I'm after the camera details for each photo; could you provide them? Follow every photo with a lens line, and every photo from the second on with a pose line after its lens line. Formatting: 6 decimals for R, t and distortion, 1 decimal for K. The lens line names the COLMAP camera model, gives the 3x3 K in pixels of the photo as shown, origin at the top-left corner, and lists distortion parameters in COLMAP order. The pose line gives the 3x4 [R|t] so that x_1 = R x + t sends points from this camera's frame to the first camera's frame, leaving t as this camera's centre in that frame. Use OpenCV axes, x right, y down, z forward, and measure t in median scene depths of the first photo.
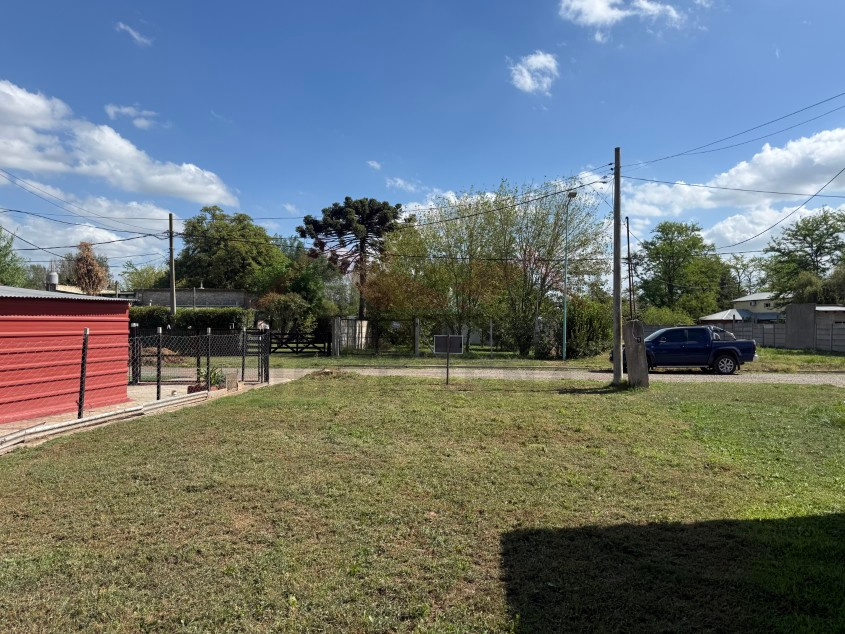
lens RADIAL K [[596.7, 0, 434.5], [0, 596.7, 341.2], [0, 0, 1]] dist [0.077190, -0.092199]
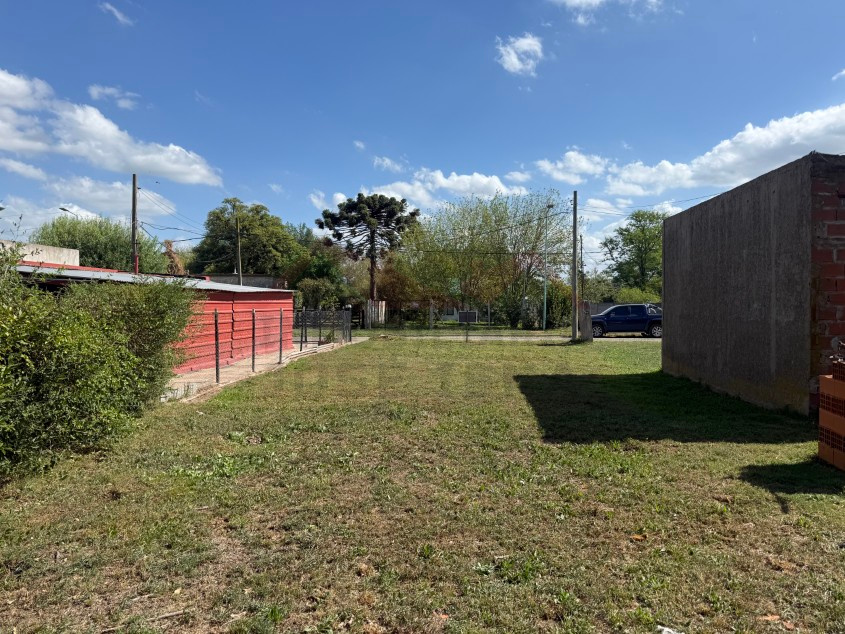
lens RADIAL K [[596.7, 0, 426.9], [0, 596.7, 335.9], [0, 0, 1]] dist [0.077190, -0.092199]
pose [[0.999923, -0.006849, 0.010356, -0.022848], [0.006581, 0.999646, 0.025761, 0.003421], [-0.010529, -0.025691, 0.999614, -0.126143]]
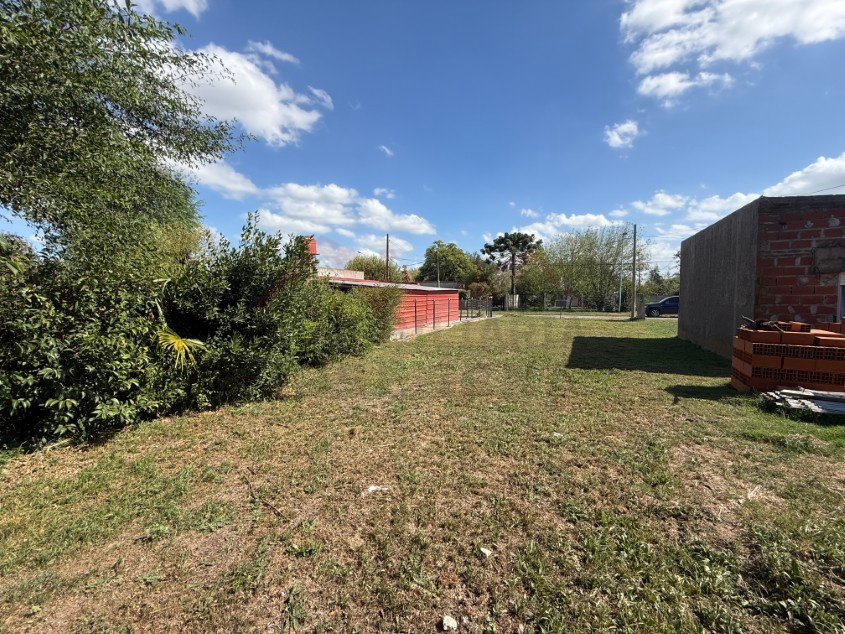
lens RADIAL K [[341.8, 0, 416.1], [0, 341.8, 318.9], [0, 0, 1]] dist [-0.009752, 0.002793]
pose [[0.931908, 0.012732, -0.362470, -0.006209], [0.000066, 0.999378, 0.035274, 0.004808], [0.362694, -0.032896, 0.931328, -0.144735]]
